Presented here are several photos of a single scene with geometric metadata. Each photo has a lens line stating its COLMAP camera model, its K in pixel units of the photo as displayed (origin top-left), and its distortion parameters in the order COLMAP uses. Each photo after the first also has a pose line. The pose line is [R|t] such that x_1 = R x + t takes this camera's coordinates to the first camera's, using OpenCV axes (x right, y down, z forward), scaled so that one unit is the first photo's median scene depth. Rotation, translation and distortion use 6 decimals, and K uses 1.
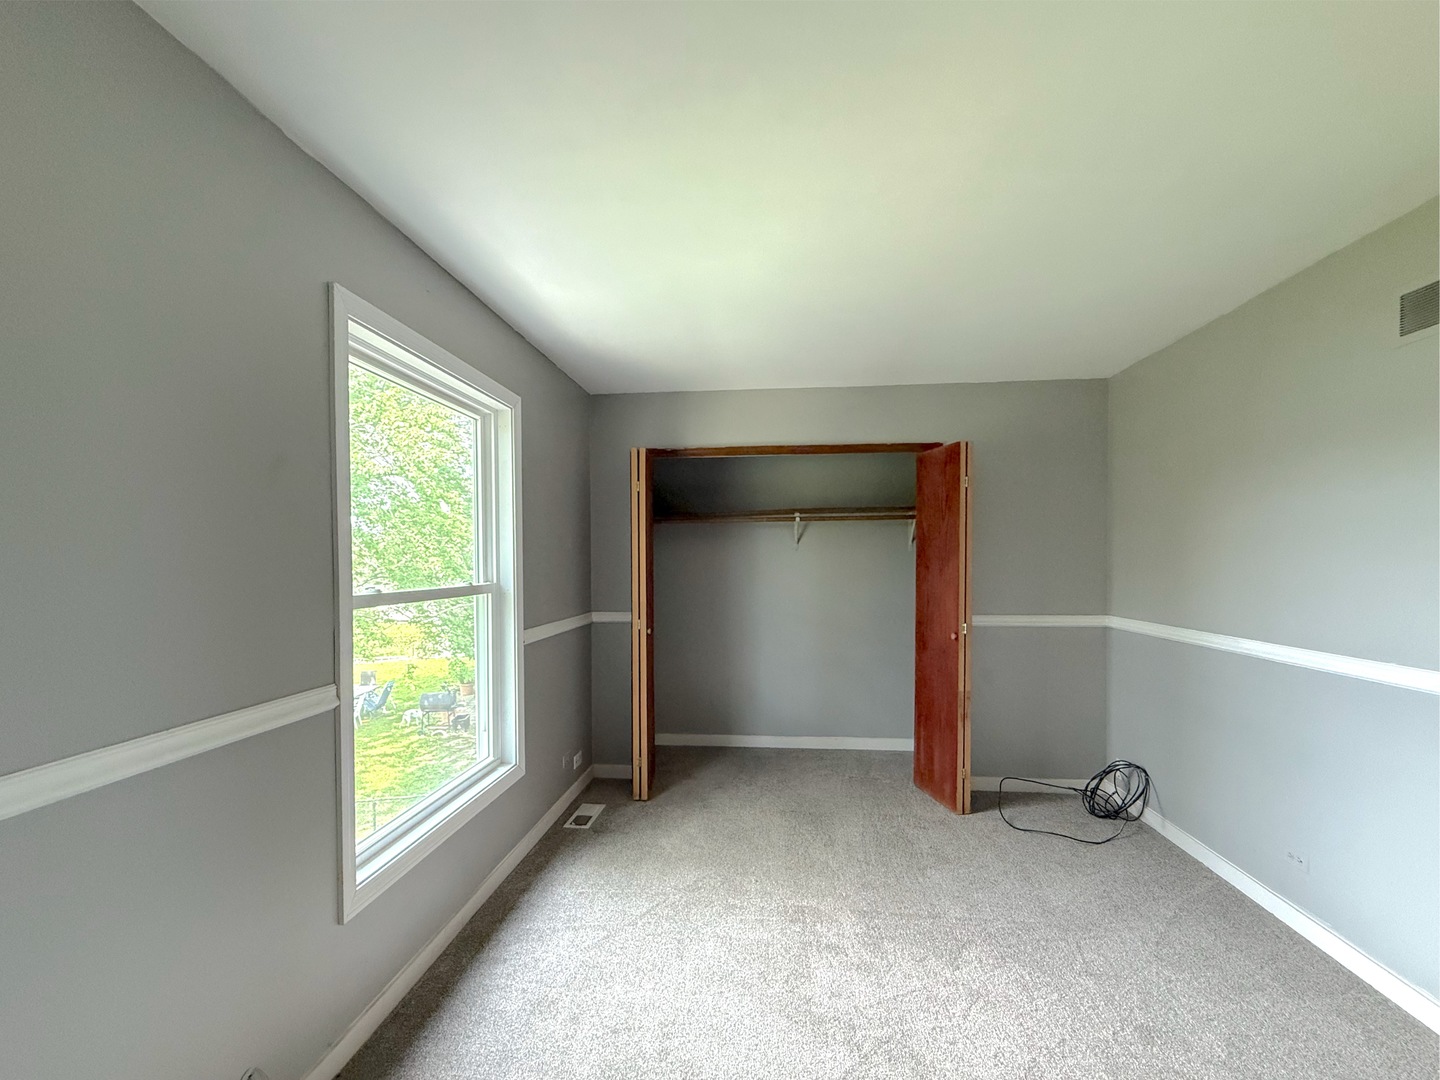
lens RADIAL K [[609.4, 0, 720.1], [0, 609.4, 594.9], [0, 0, 1]] dist [-0.001188, -0.000099]
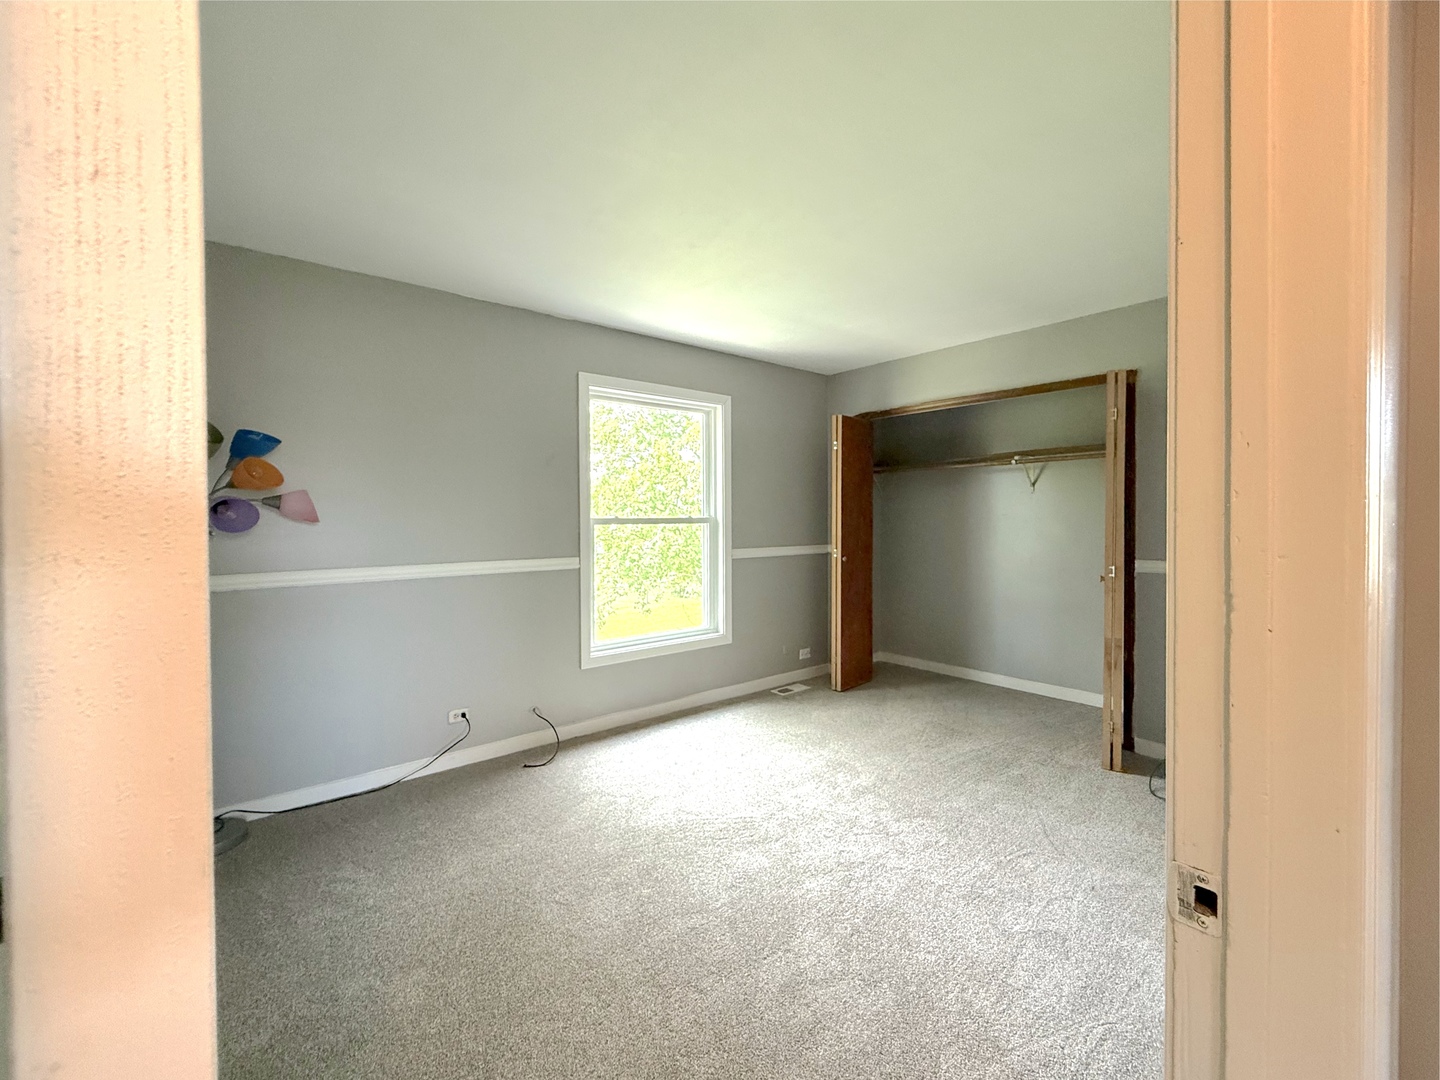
lens RADIAL K [[603.9, 0, 715.2], [0, 603.9, 574.0], [0, 0, 1]] dist [-0.001003, -0.000036]
pose [[0.712065, 0.071145, -0.698499, 0.597129], [-0.041688, 0.997382, 0.059091, 0.027496], [0.700874, -0.012957, 0.713167, -0.094342]]
